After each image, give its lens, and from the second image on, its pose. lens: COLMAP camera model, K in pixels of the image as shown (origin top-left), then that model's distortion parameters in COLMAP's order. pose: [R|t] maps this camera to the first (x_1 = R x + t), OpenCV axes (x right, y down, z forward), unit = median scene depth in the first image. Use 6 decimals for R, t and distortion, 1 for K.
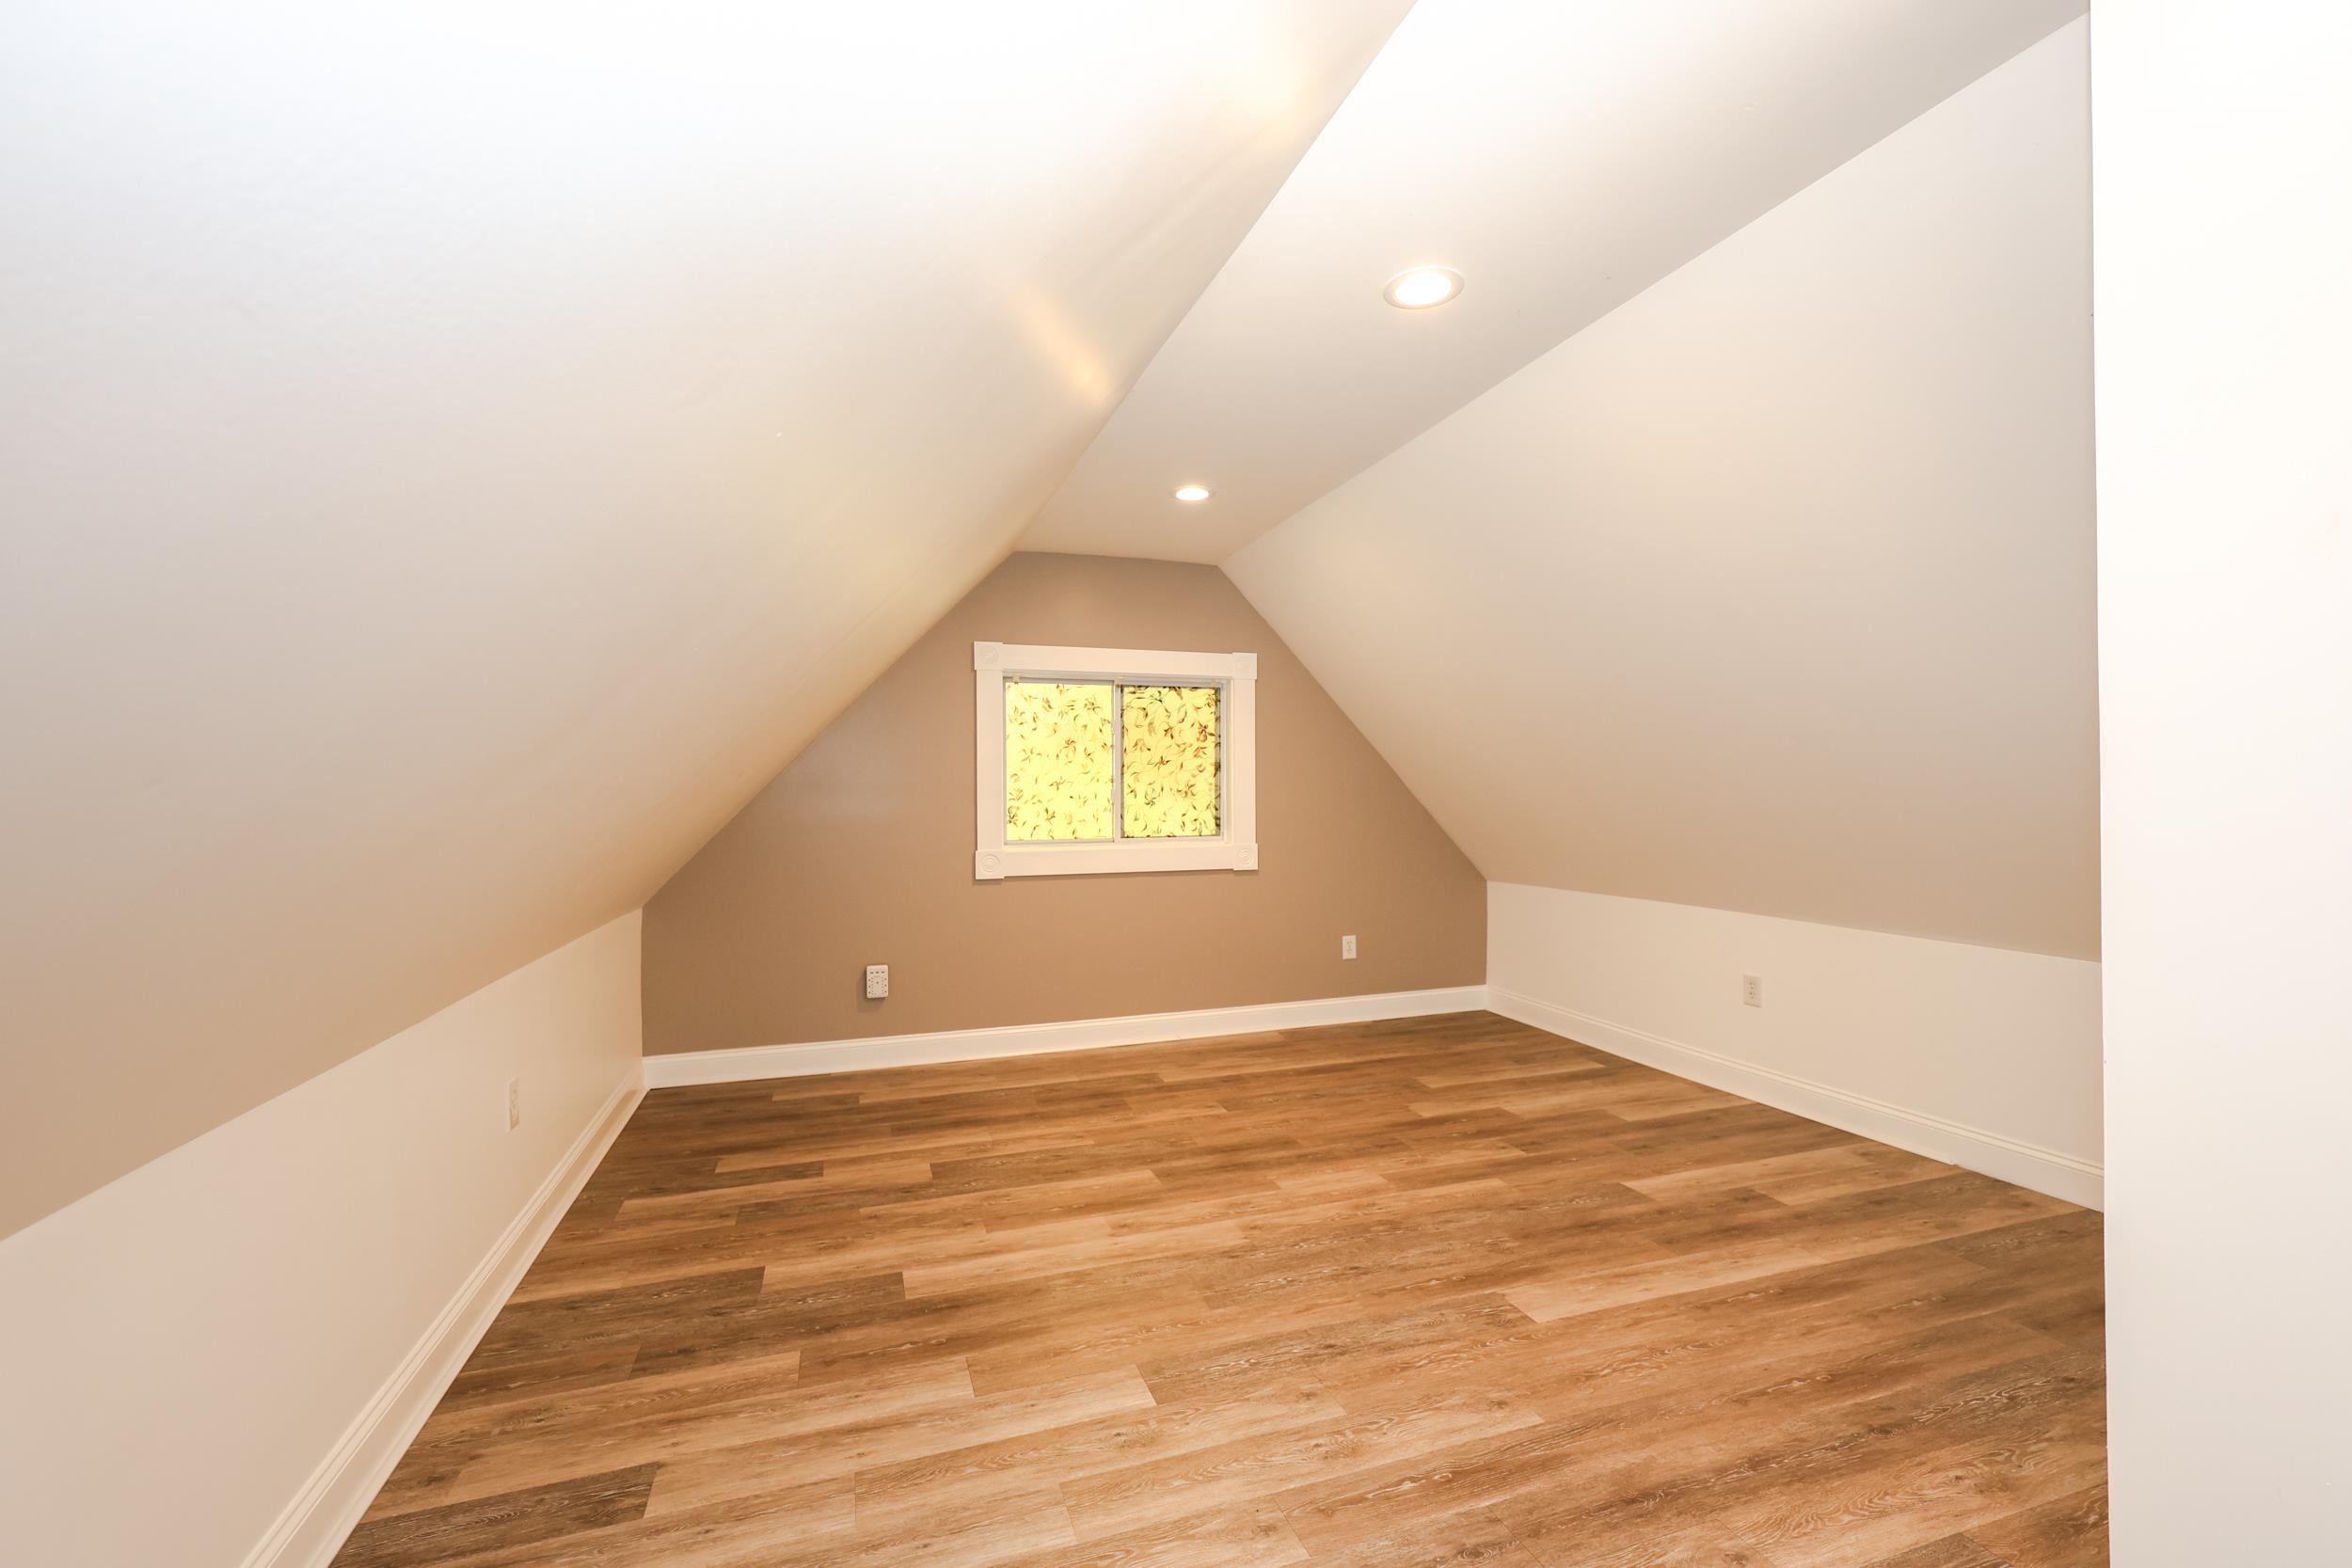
lens RADIAL K [[1000.4, 0, 1176.0], [0, 1000.4, 784.0], [0, 0, 1]] dist [0.000713, 0.000568]
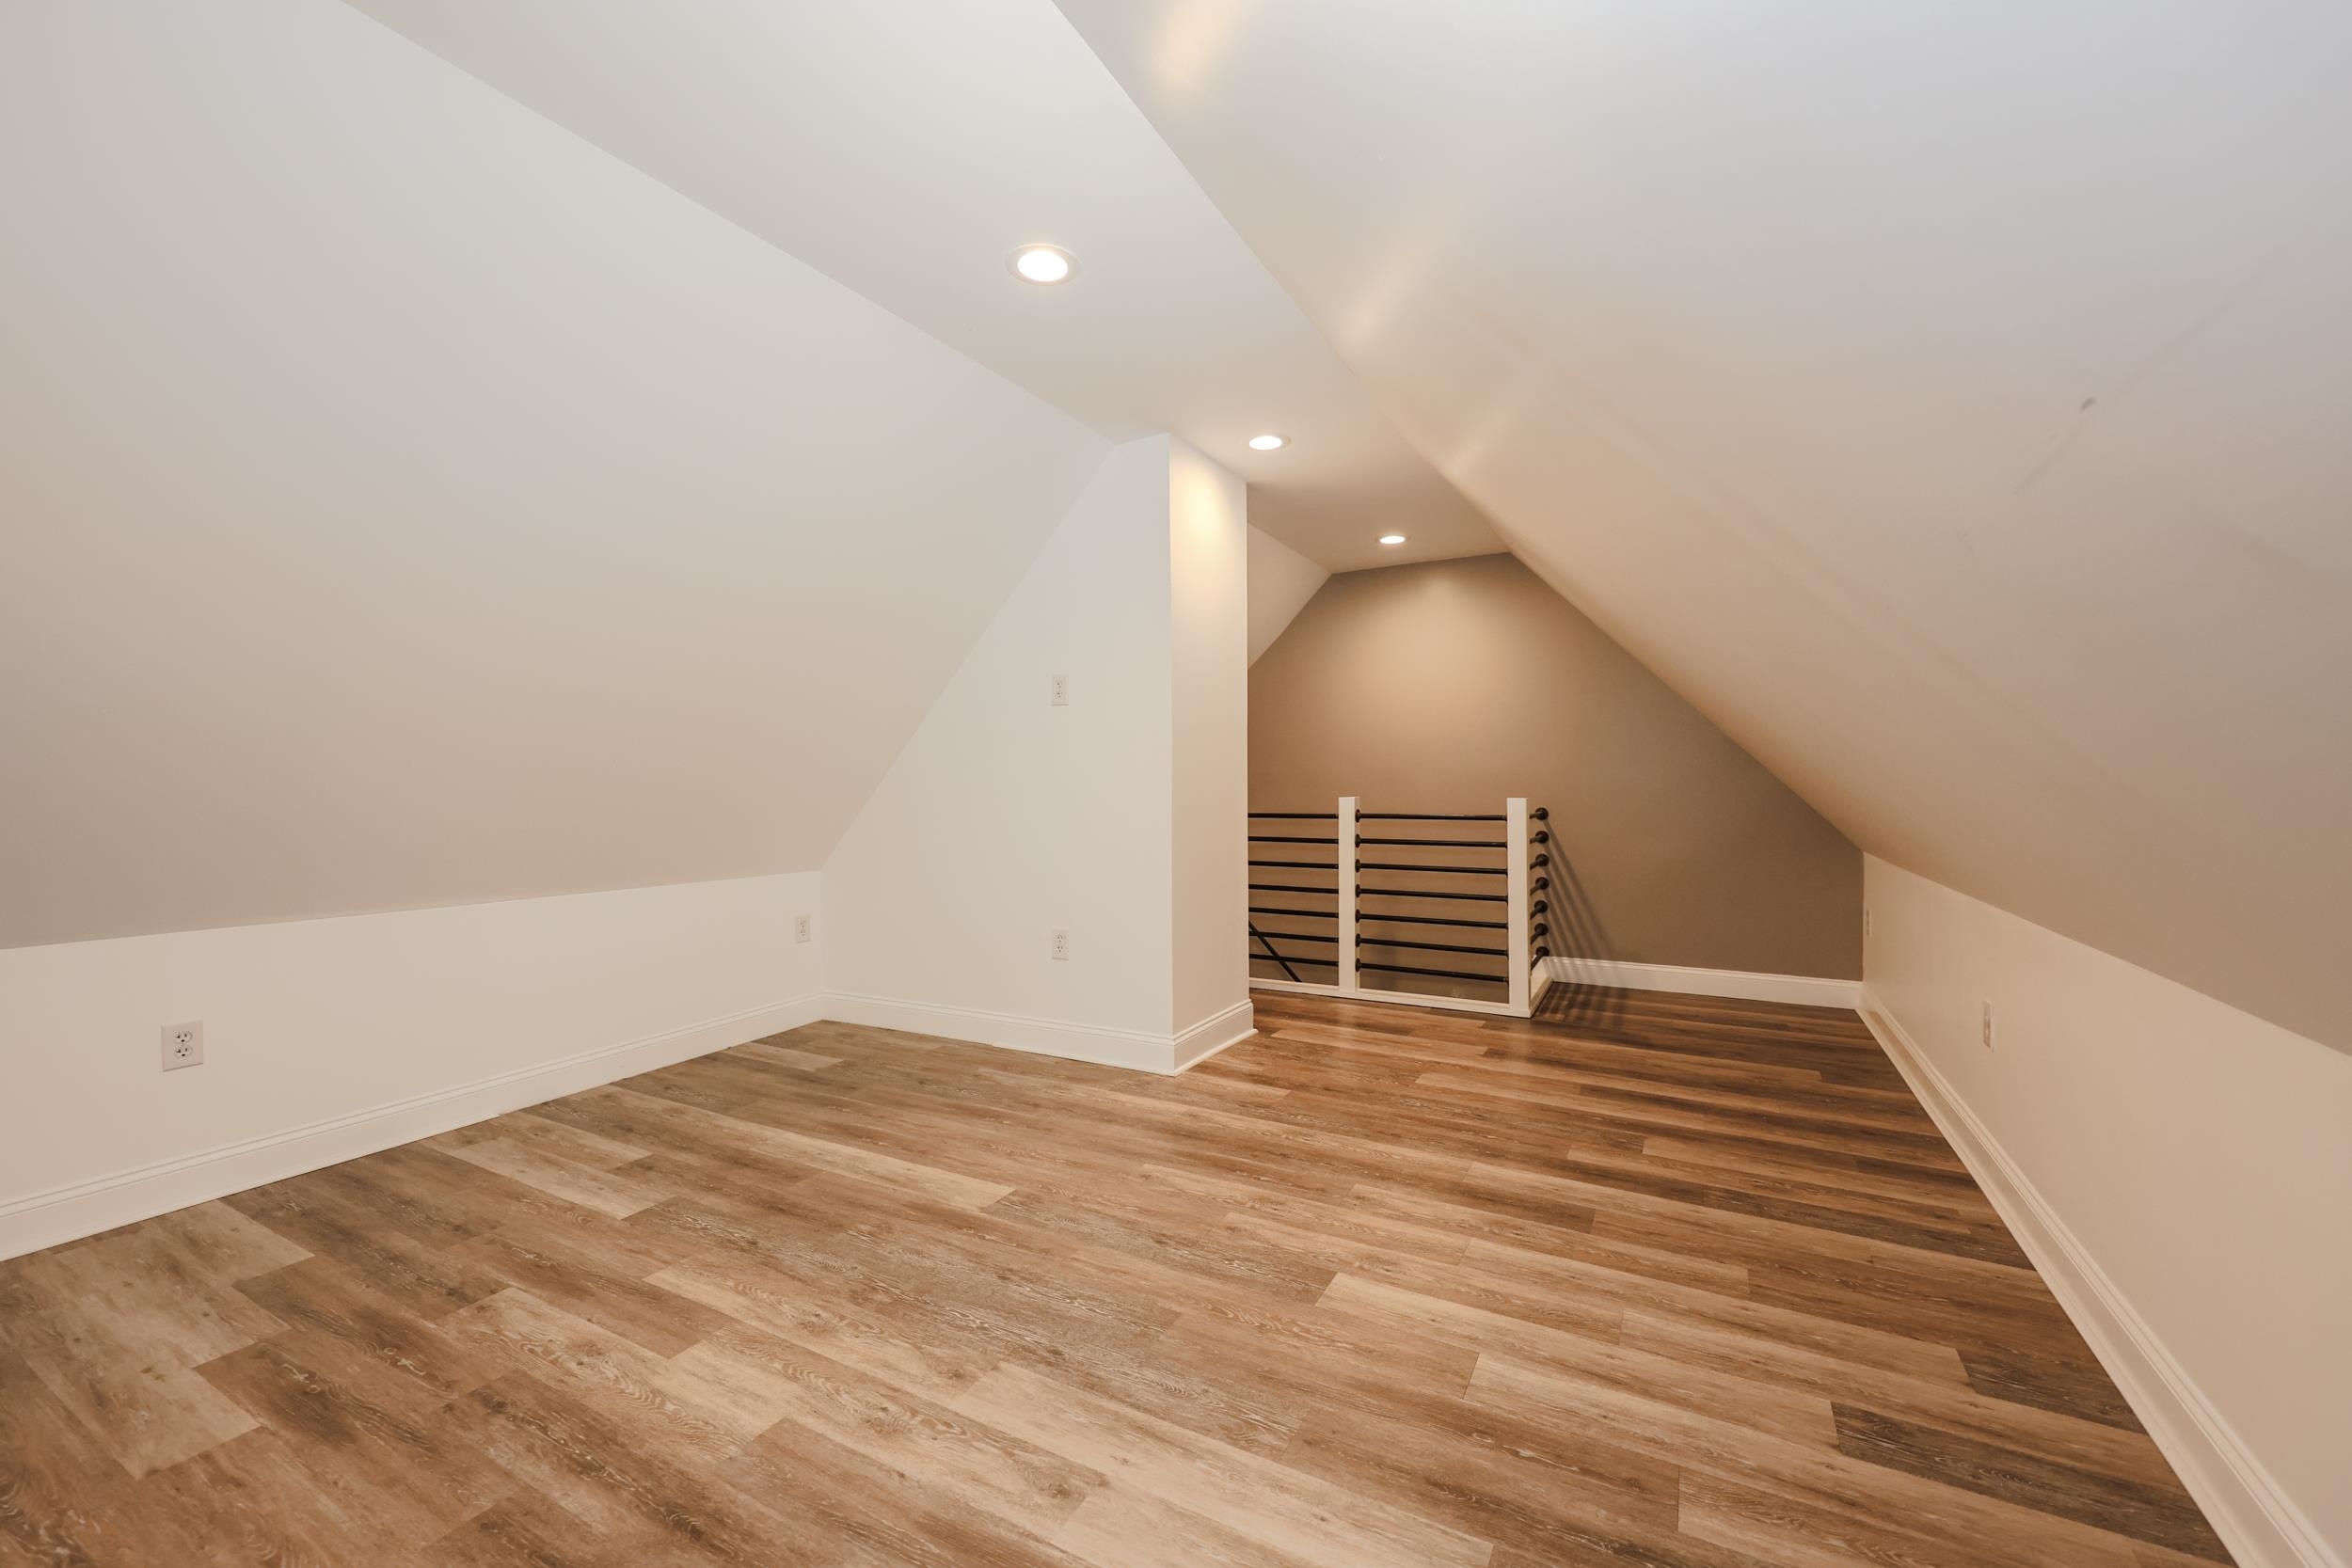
lens RADIAL K [[1000.4, 0, 1176.0], [0, 1000.4, 784.0], [0, 0, 1]] dist [0.000713, 0.000568]
pose [[-0.694479, 0.013125, 0.719393, -0.539037], [0.005204, 0.999899, -0.013220, 0.068636], [-0.719494, -0.005437, -0.694478, 1.461476]]
